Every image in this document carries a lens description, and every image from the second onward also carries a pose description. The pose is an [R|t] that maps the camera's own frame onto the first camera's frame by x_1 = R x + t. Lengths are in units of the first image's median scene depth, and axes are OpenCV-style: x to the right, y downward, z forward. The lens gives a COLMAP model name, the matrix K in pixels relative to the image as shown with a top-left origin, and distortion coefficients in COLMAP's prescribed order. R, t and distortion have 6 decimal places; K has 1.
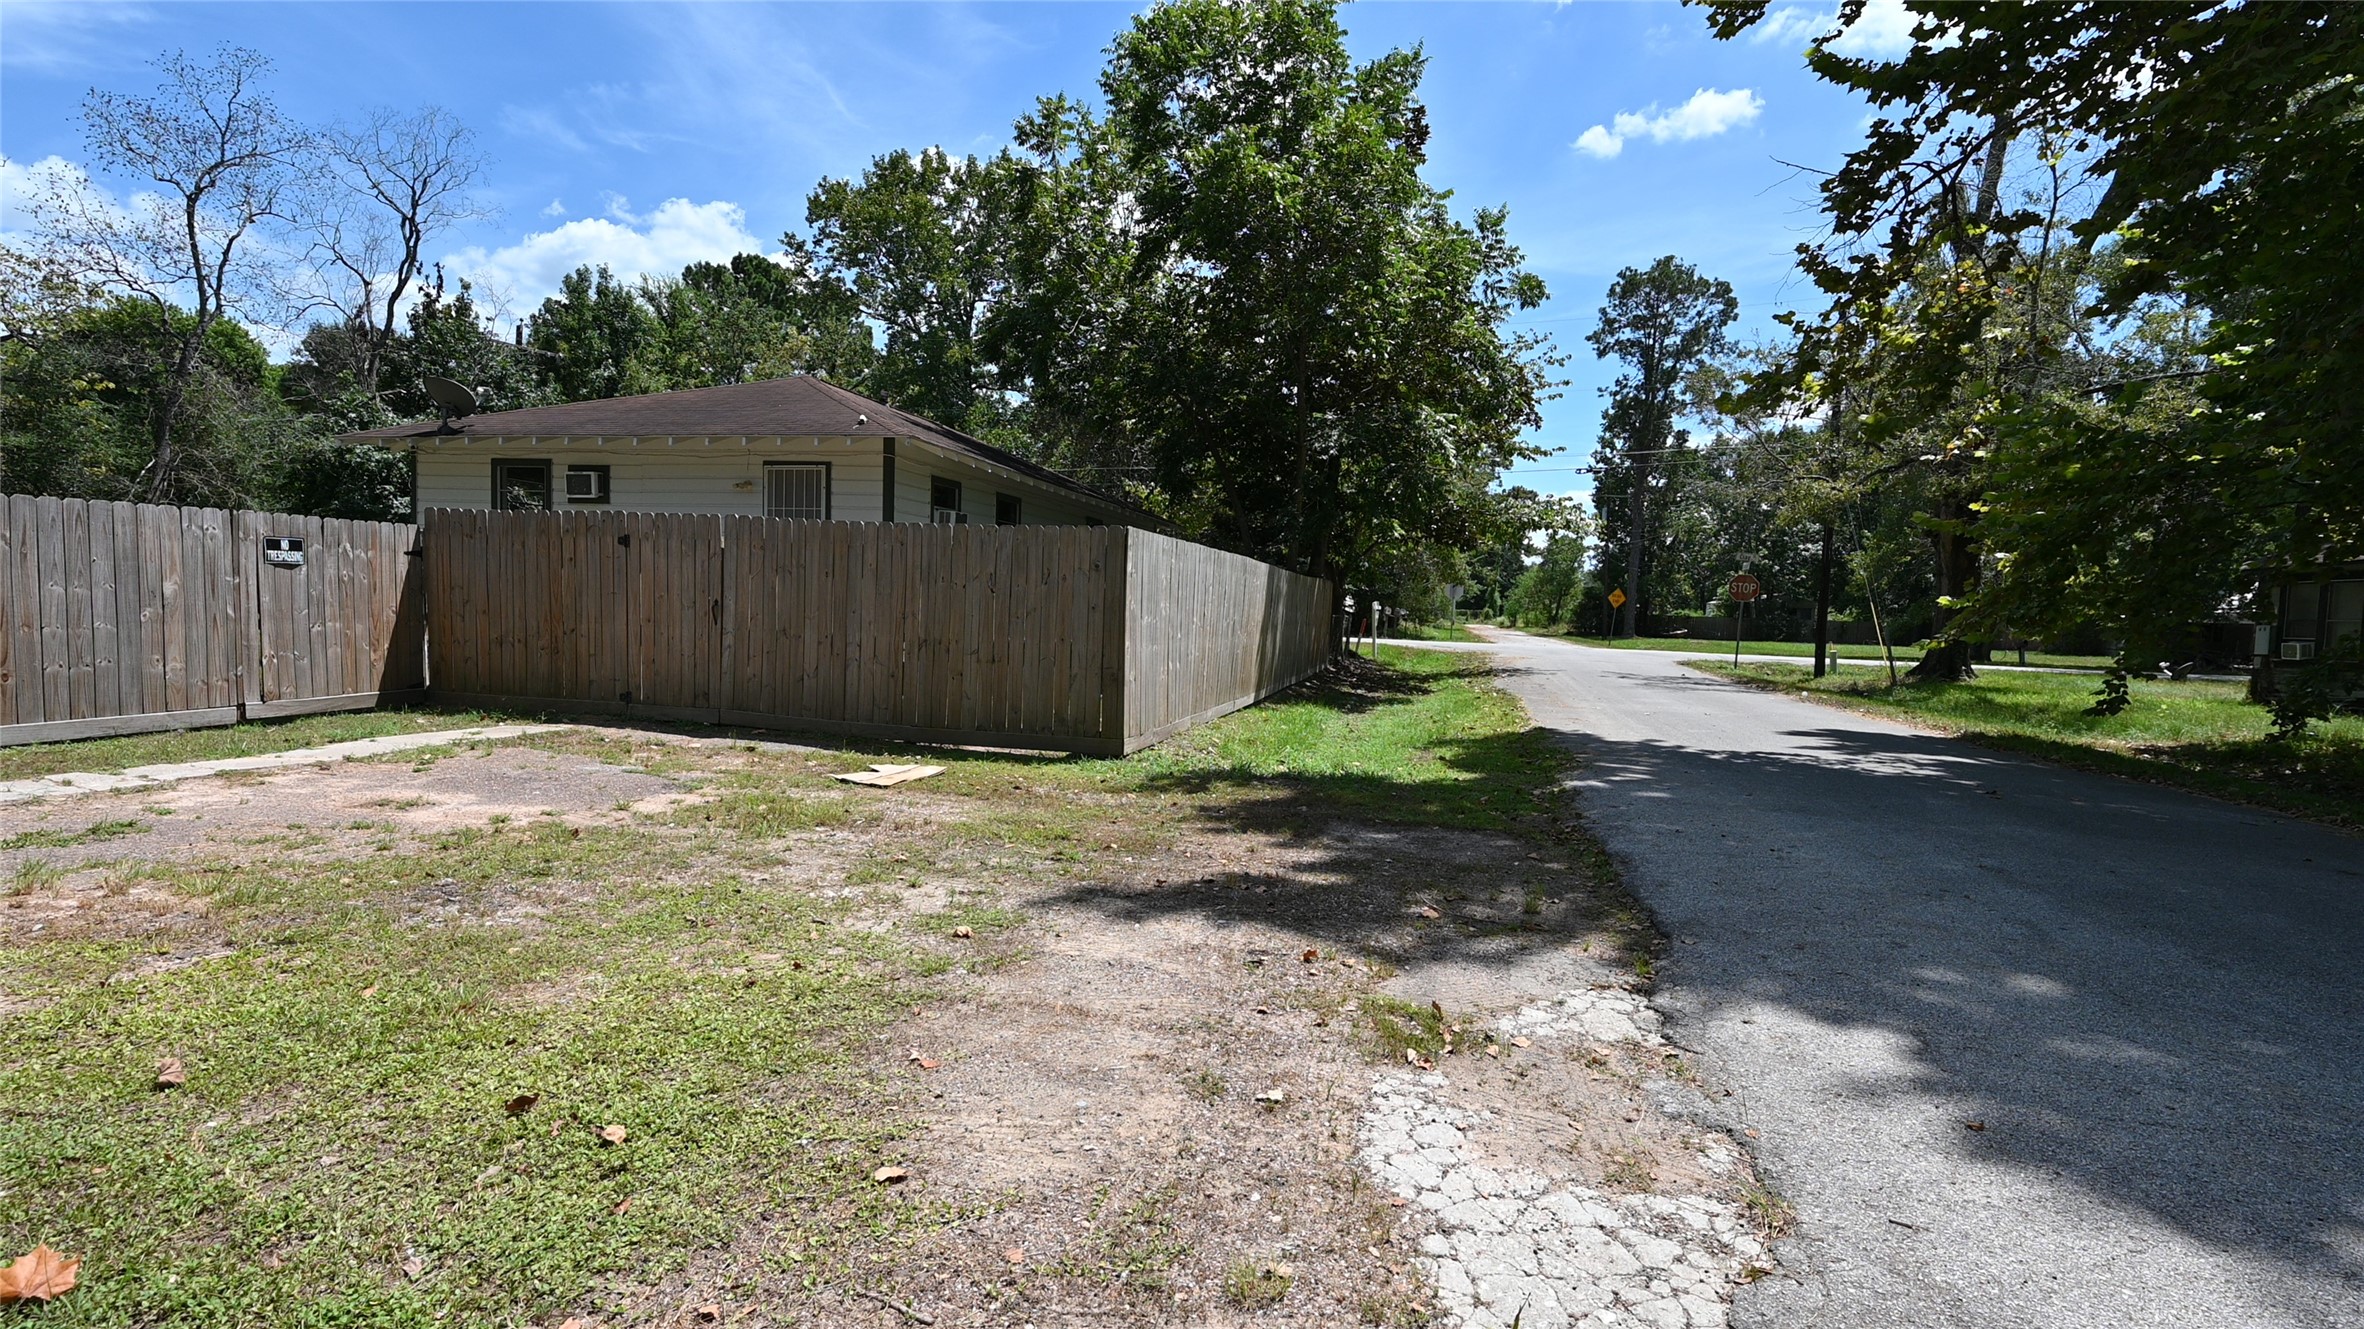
lens RADIAL K [[1042.2, 0, 1228.5], [0, 1042.2, 675.7], [0, 0, 1]] dist [-0.001725, -0.000211]
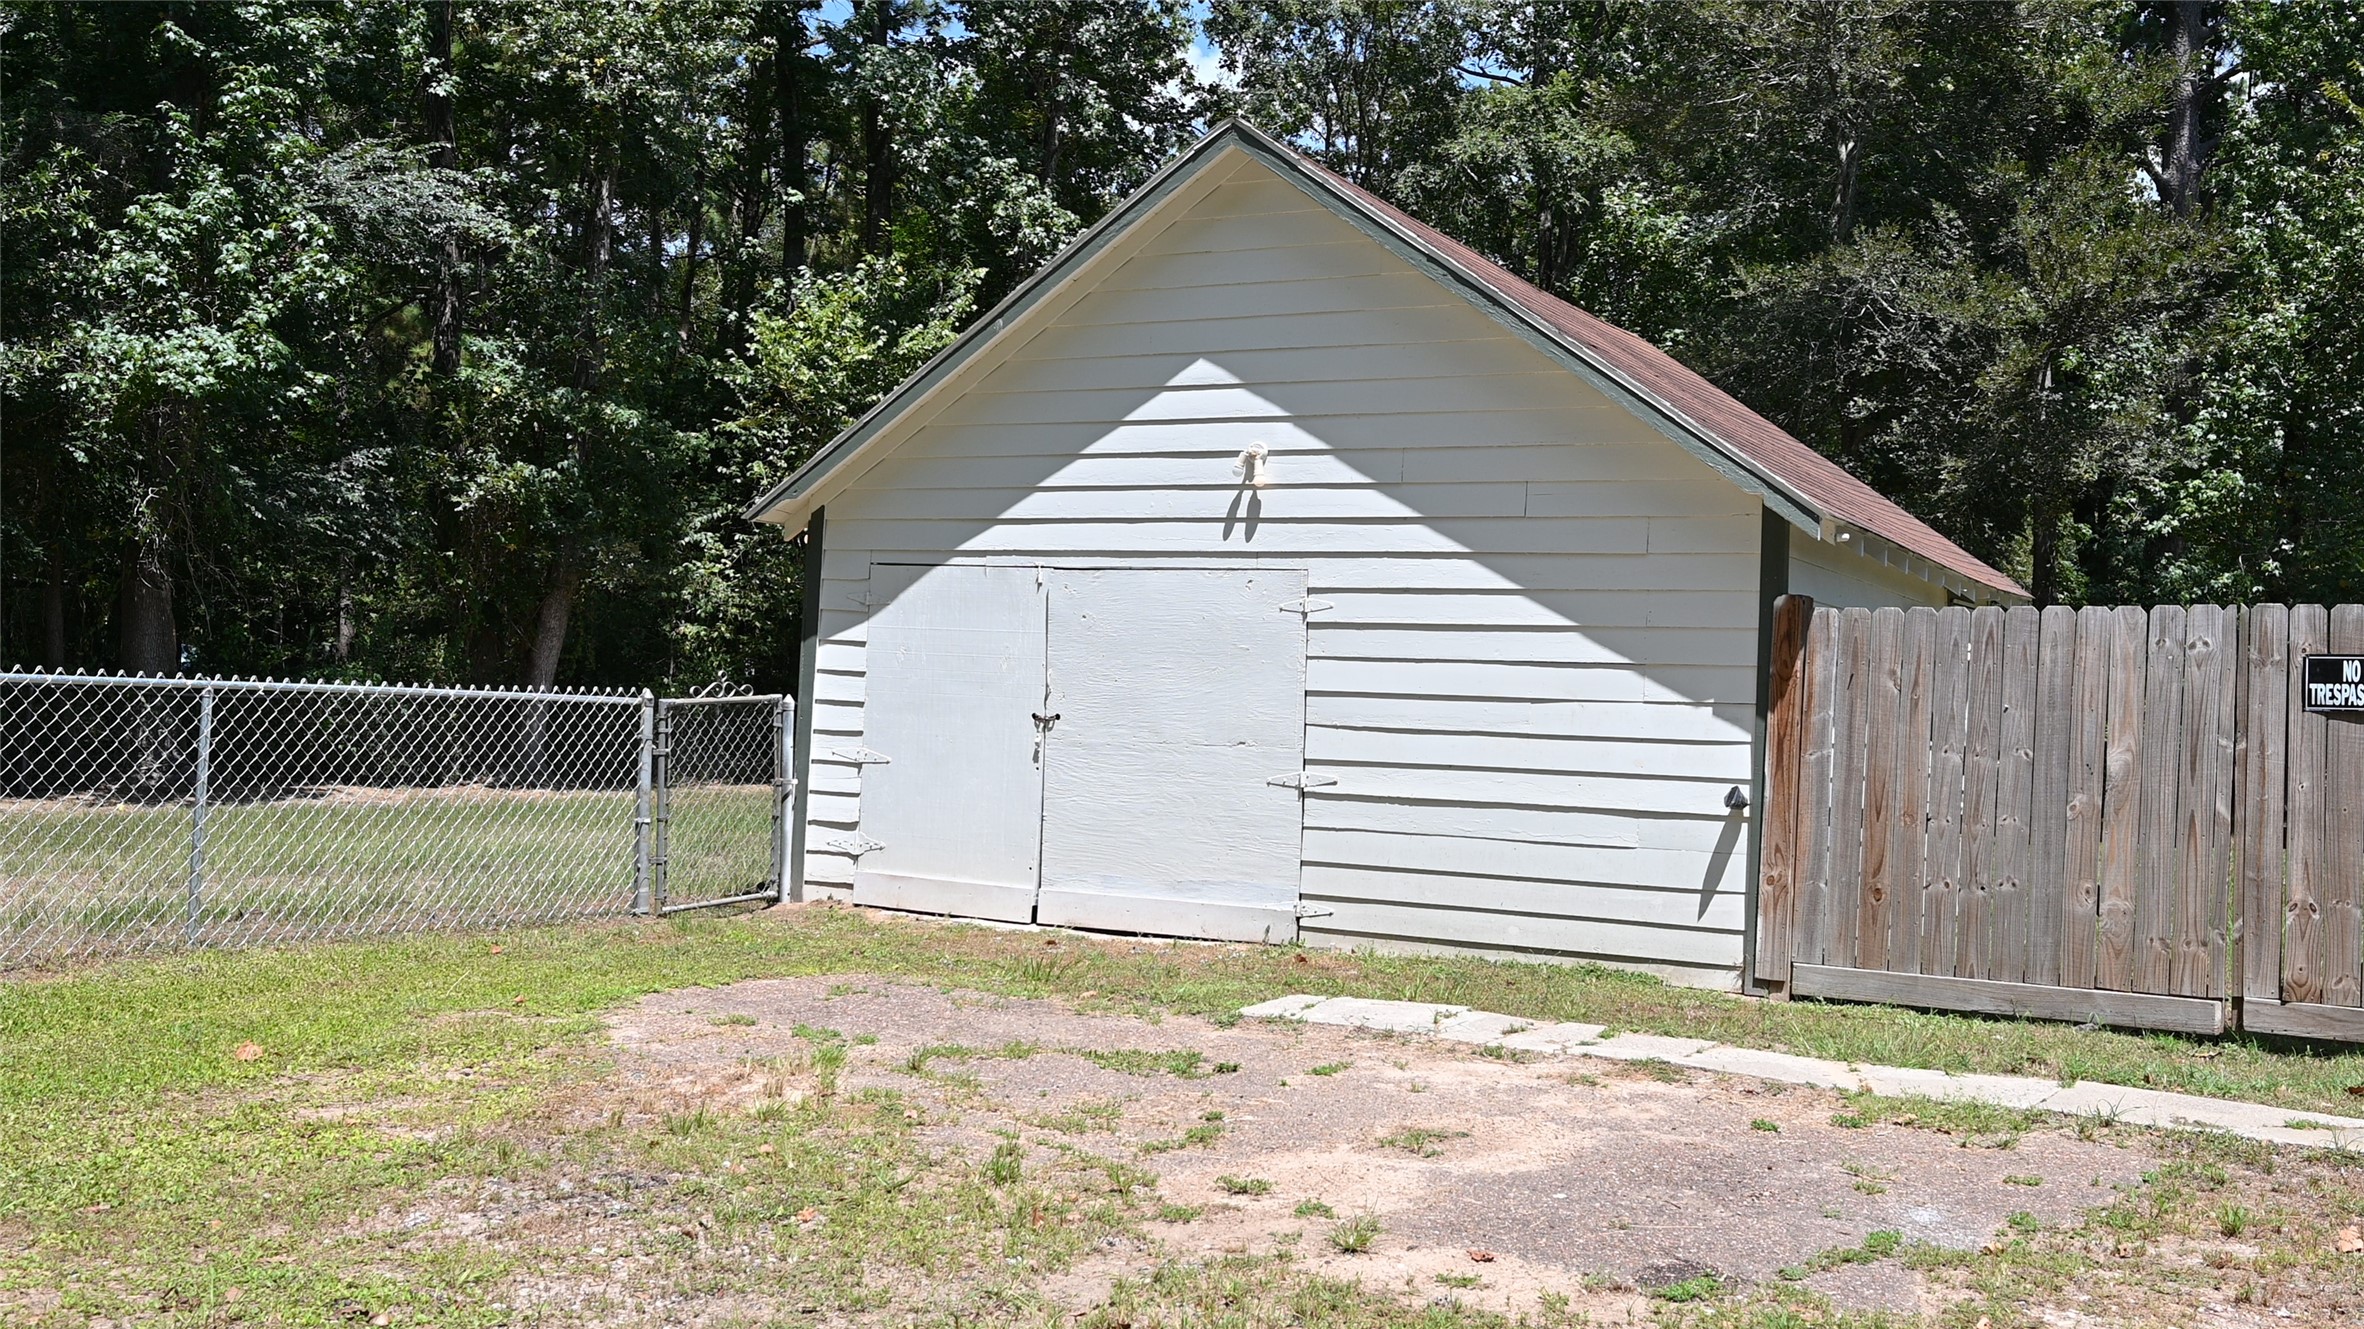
lens RADIAL K [[2099.2, 0, 1182.0], [0, 2099.2, 664.5], [0, 0, 1]] dist [-0.005441, 0.004823]
pose [[-0.332177, -0.063801, -0.941057, 0.146089], [-0.111284, 0.993392, -0.028068, -0.043631], [0.936629, 0.095401, -0.337082, 0.817971]]
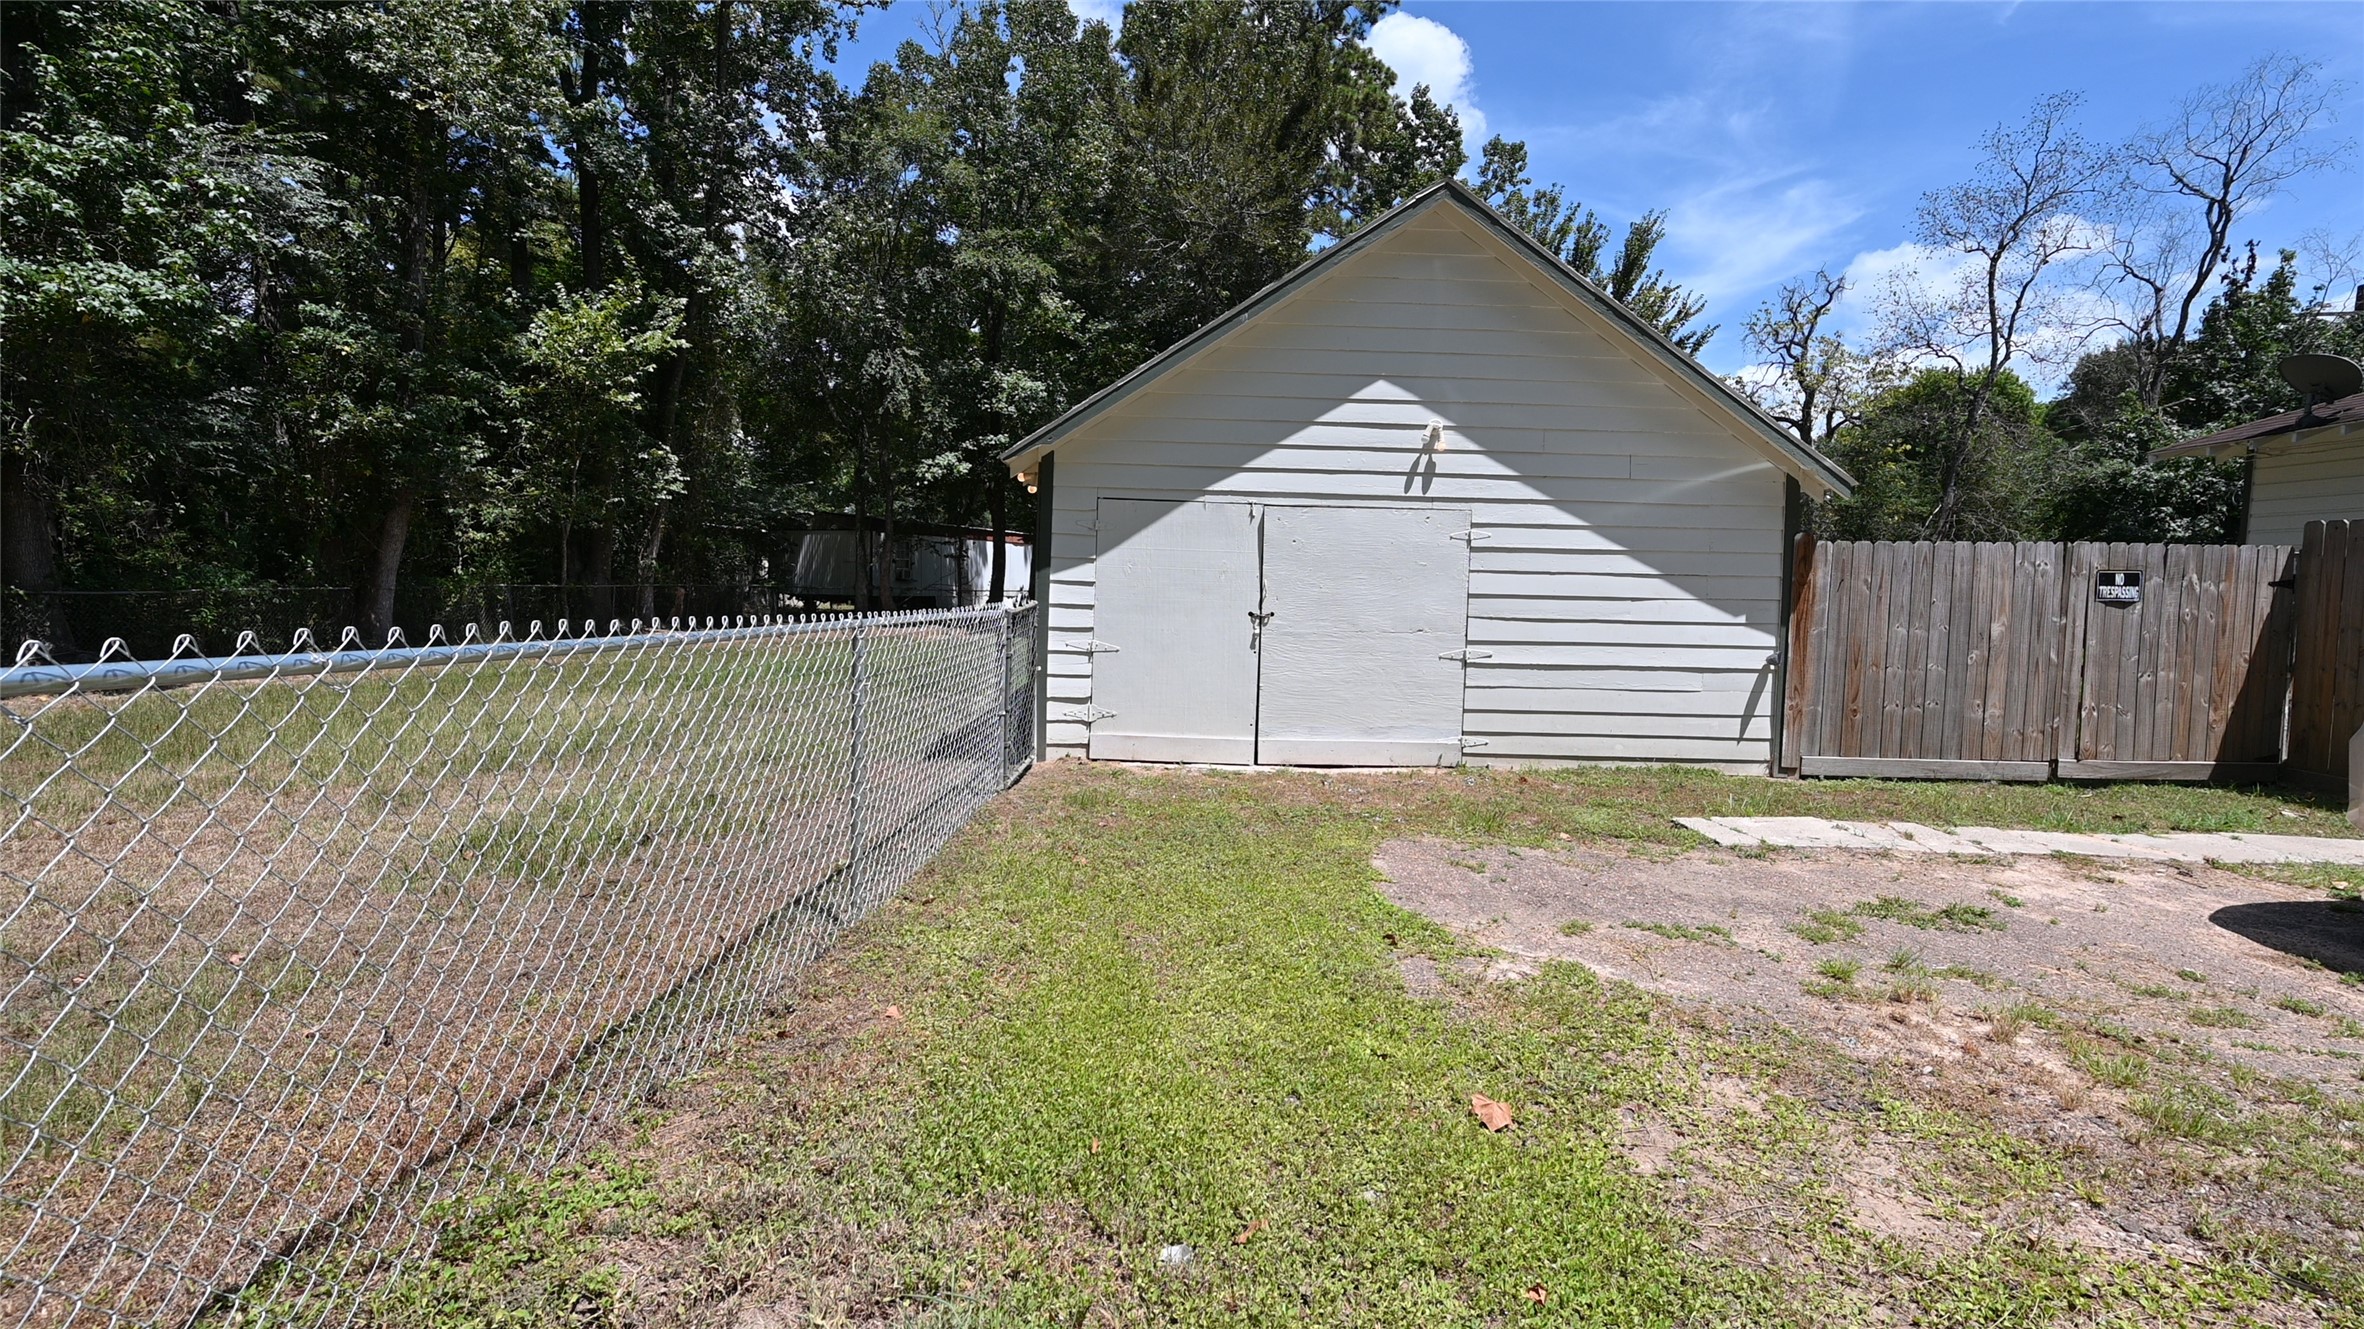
lens RADIAL K [[1036.5, 0, 1180.8], [0, 1036.5, 647.9], [0, 0, 1]] dist [-0.000398, -0.000457]
pose [[0.155049, 0.029548, -0.987465, -0.186076], [-0.083129, 0.996398, 0.016762, -0.019978], [0.984403, 0.079488, 0.156947, 0.114796]]
